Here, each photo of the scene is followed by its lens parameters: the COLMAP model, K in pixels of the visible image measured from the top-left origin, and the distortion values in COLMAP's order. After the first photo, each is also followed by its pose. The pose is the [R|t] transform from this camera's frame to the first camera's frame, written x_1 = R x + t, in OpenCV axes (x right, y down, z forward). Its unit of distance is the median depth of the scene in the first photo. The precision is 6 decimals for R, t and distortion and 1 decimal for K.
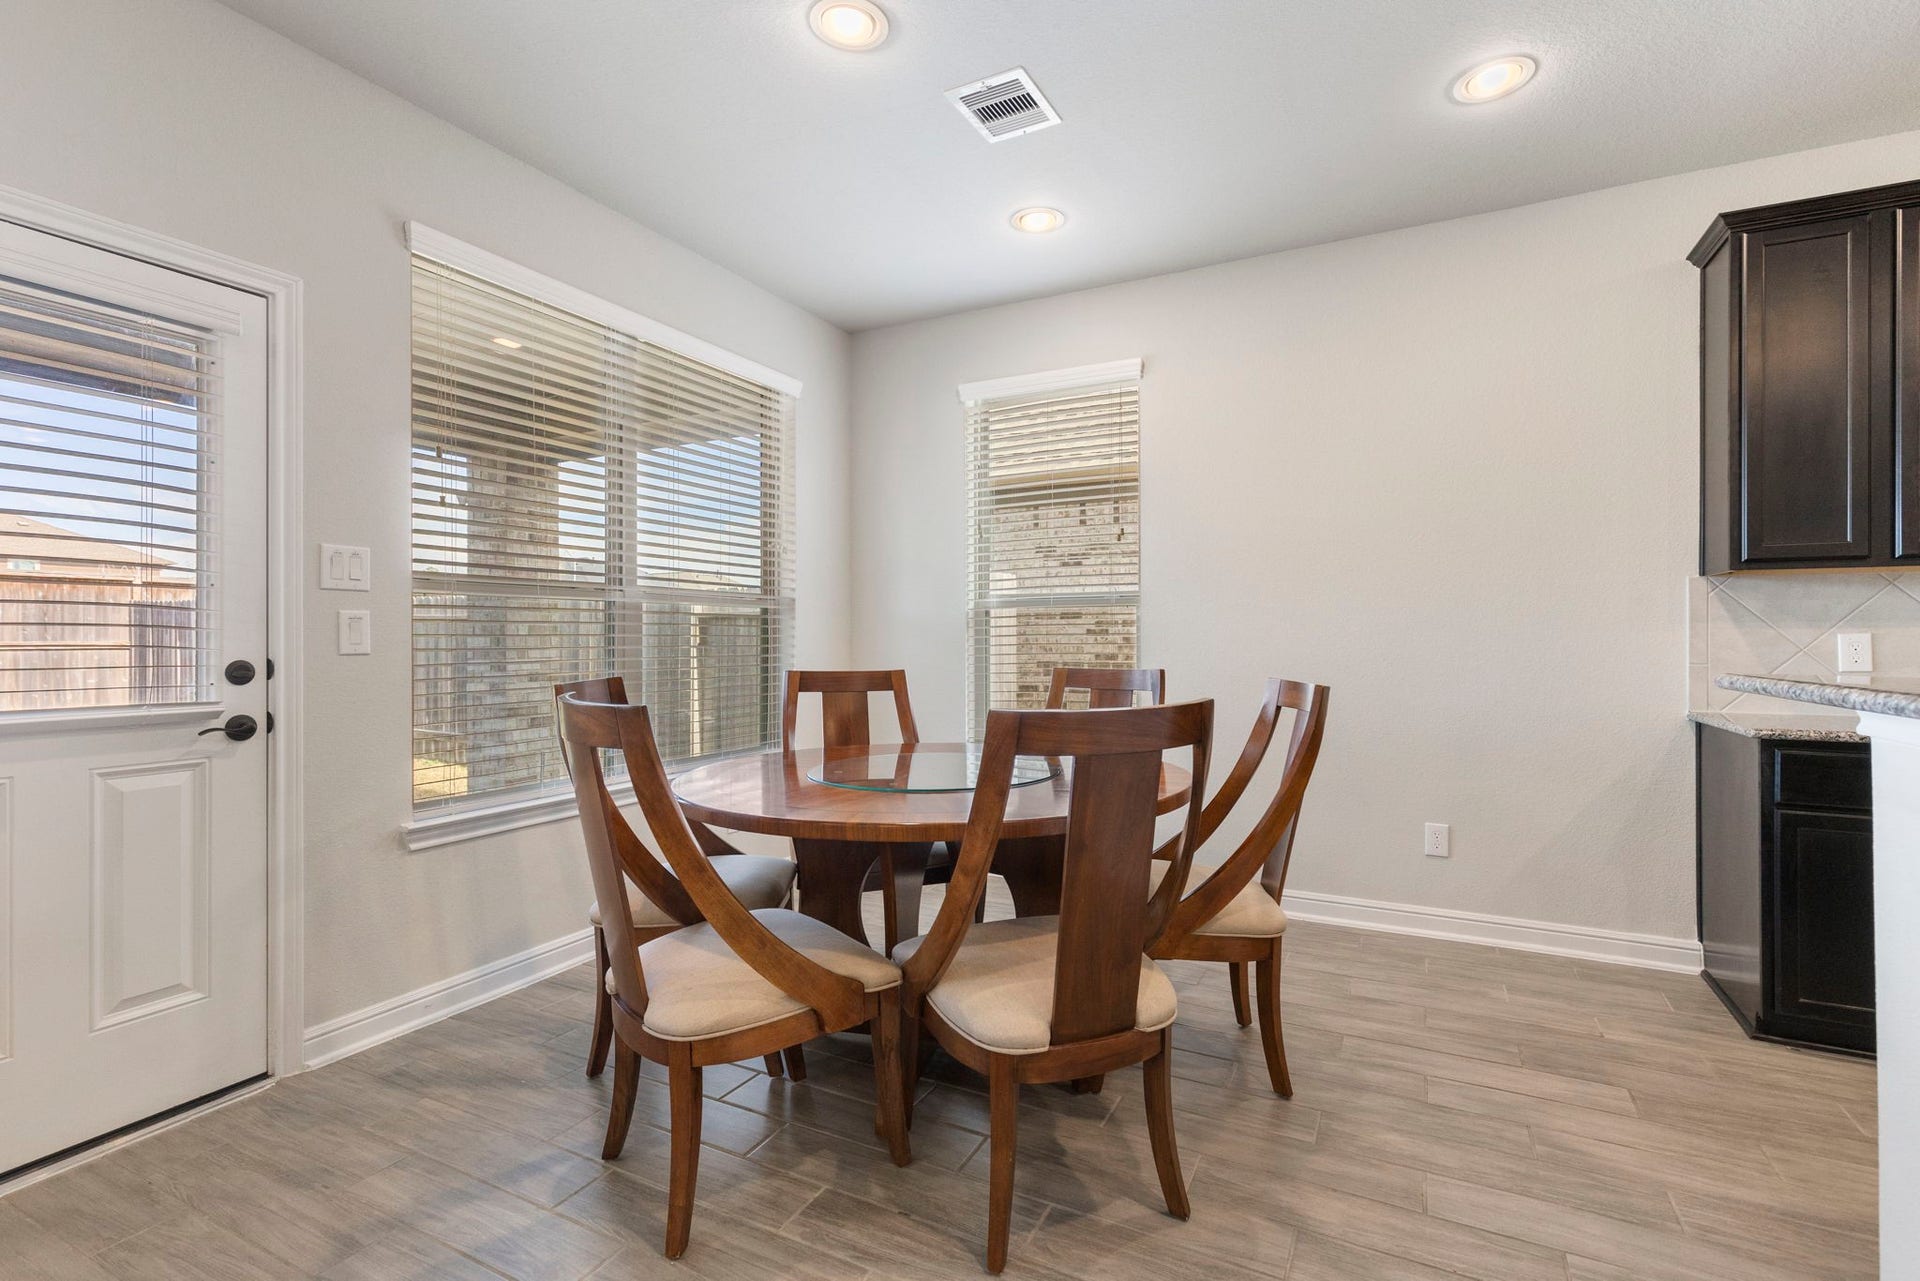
lens RADIAL K [[844.7, 0, 959.3], [0, 844.7, 637.6], [0, 0, 1]] dist [0.001960, 0.000555]
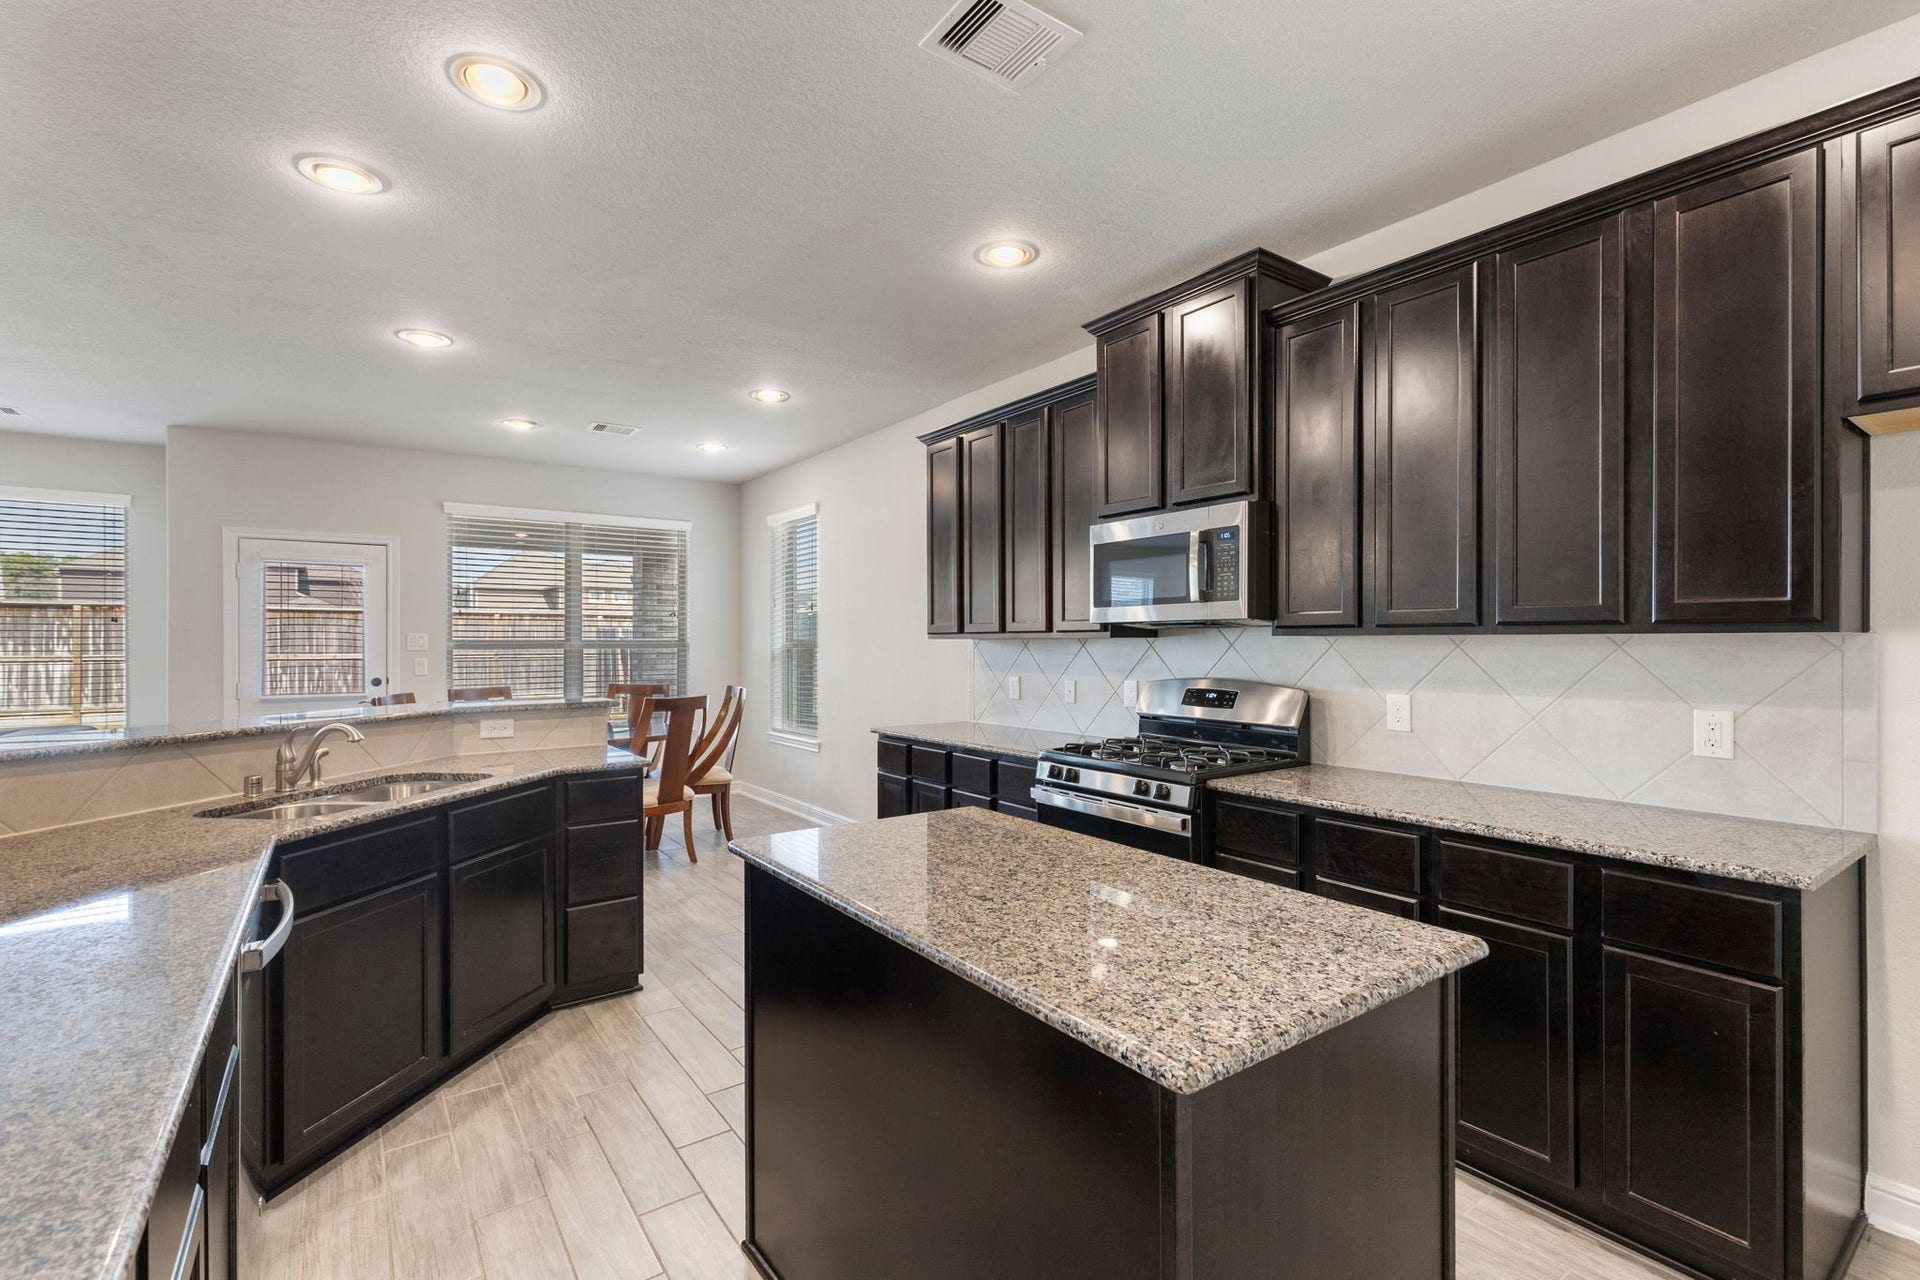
lens RADIAL K [[825.0, 0, 960.0], [0, 825.0, 640.0], [0, 0, 1]] dist [0.001047, 0.000191]
pose [[0.895630, -0.002315, -0.444794, 2.042089], [0.000888, 0.999994, -0.003417, -0.084469], [0.444799, 0.002666, 0.895627, -0.575636]]
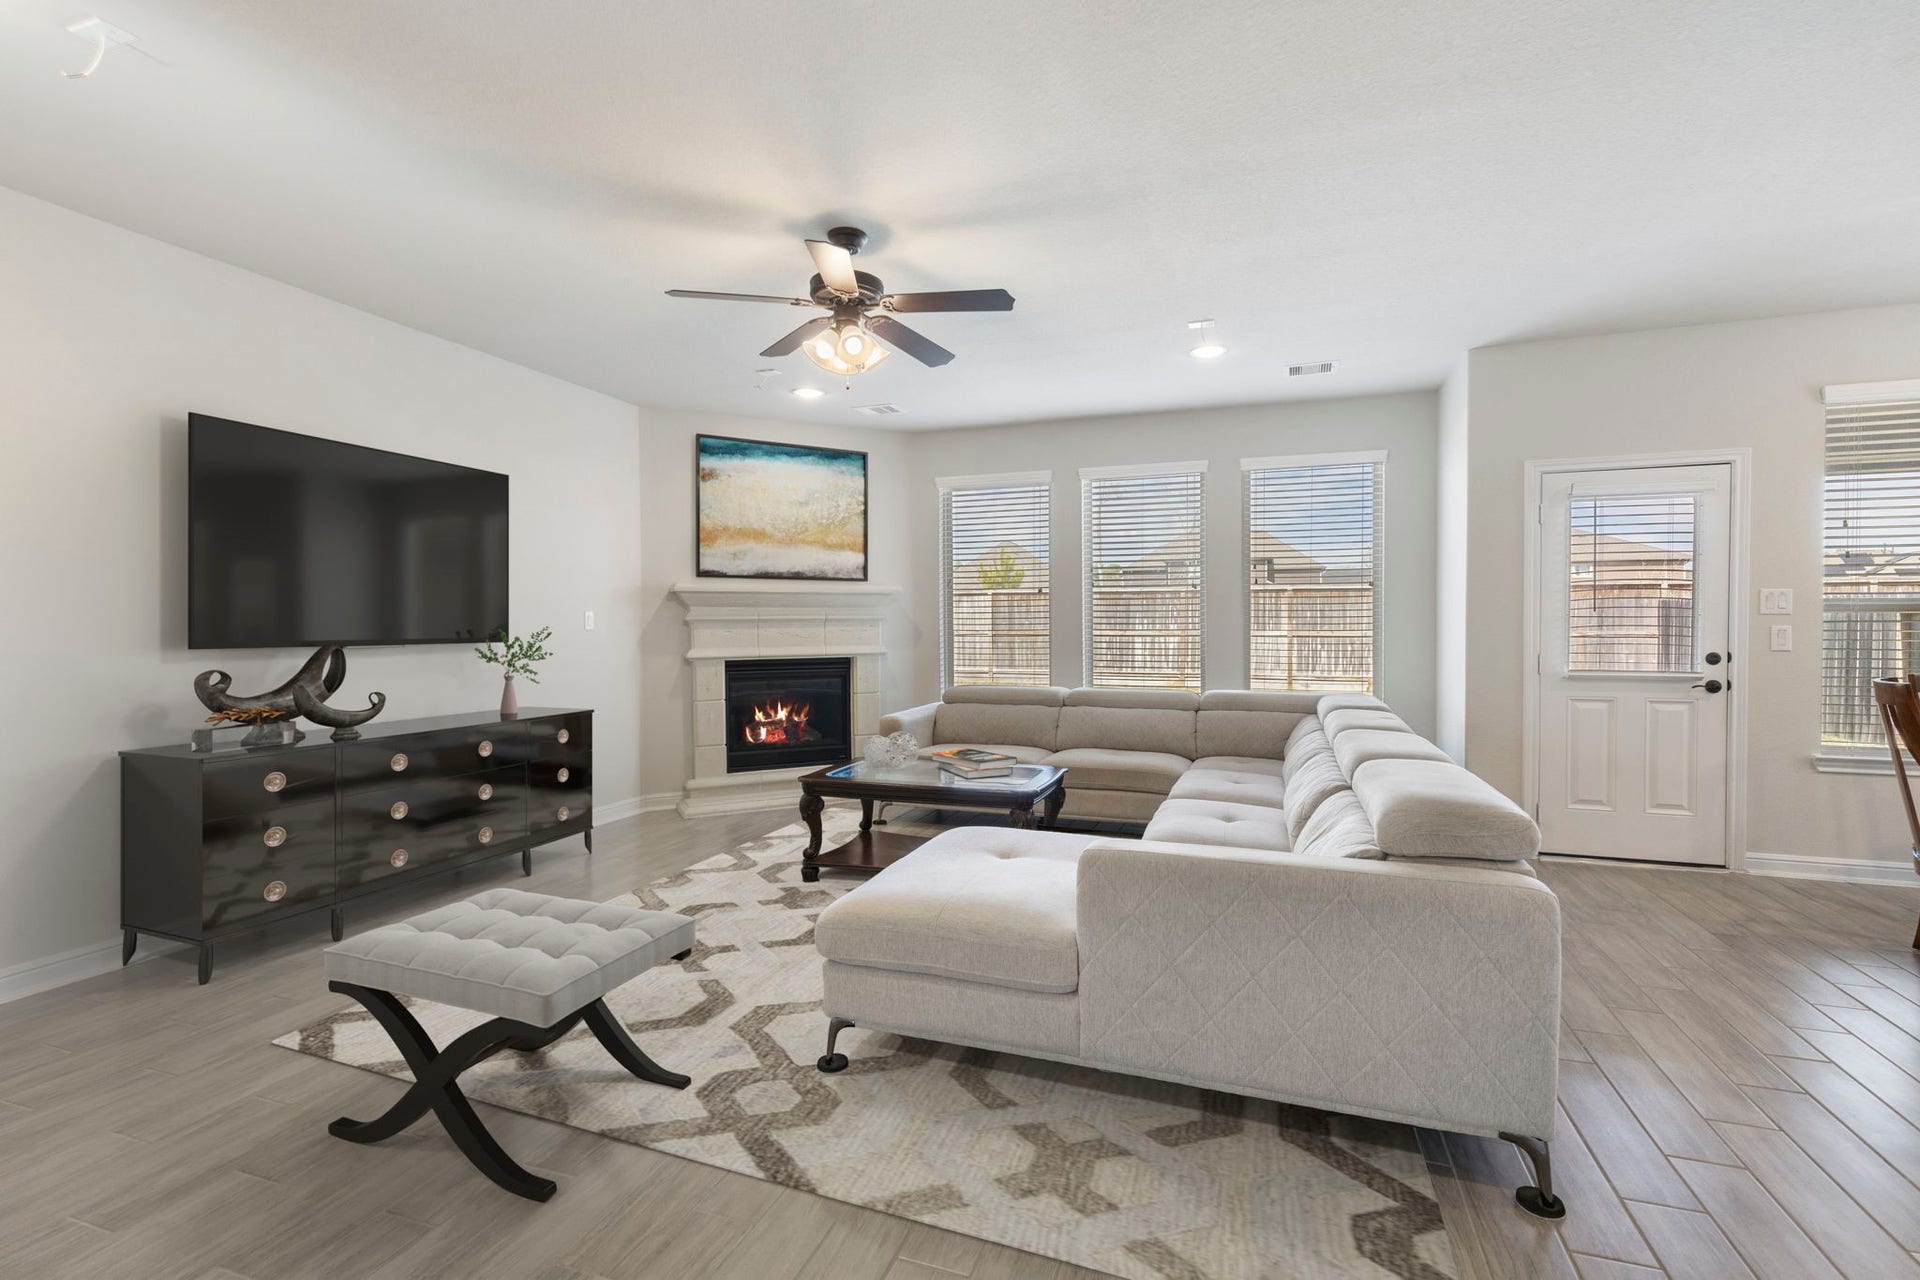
lens RADIAL K [[844.7, 0, 959.3], [0, 844.7, 637.1], [0, 0, 1]] dist [0.001960, 0.000555]
pose [[0.121210, 0.012883, -0.992543, 0.875464], [-0.004216, 0.999913, 0.012464, -0.025407], [0.992618, 0.002674, 0.121254, -0.963662]]
